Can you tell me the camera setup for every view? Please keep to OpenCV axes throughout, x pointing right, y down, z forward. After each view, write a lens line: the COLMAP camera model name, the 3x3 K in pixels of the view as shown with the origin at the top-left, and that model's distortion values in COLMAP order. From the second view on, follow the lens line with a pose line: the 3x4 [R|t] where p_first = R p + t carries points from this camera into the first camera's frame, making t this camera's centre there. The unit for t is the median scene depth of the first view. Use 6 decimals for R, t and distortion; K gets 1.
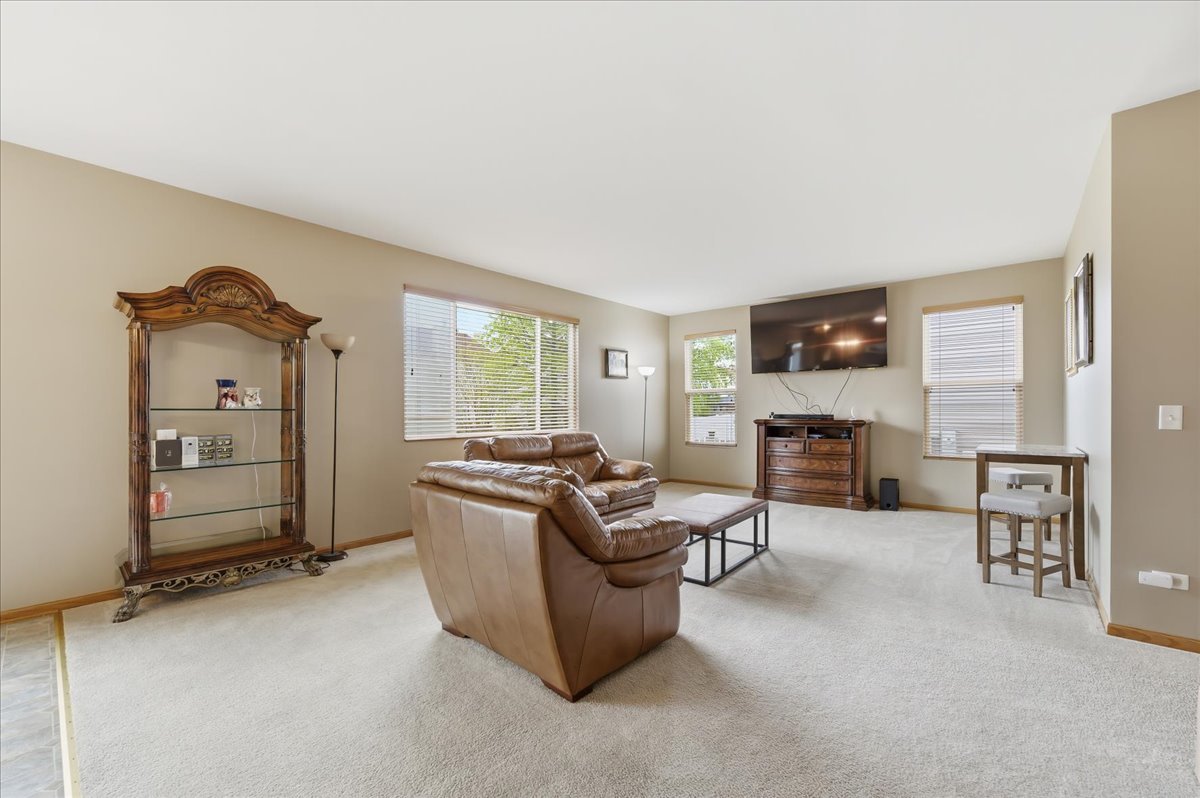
lens RADIAL K [[484.7, 0, 596.9], [0, 484.7, 407.4], [0, 0, 1]] dist [0.003577, 0.000245]
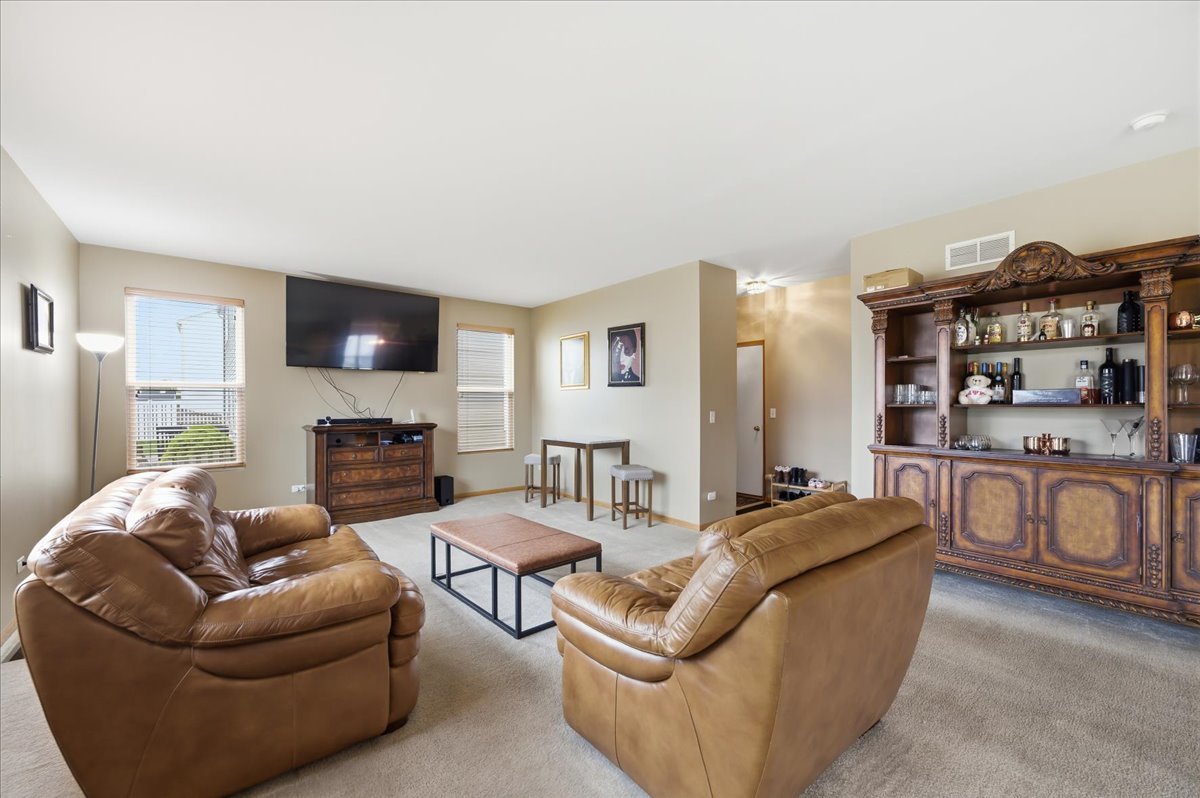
lens RADIAL K [[484.7, 0, 596.9], [0, 484.7, 407.4], [0, 0, 1]] dist [0.003577, 0.000245]
pose [[0.181049, -0.002850, 0.983470, -0.384690], [-0.002668, 0.999991, 0.003389, -0.010884], [-0.983471, -0.003238, 0.181039, 0.450015]]
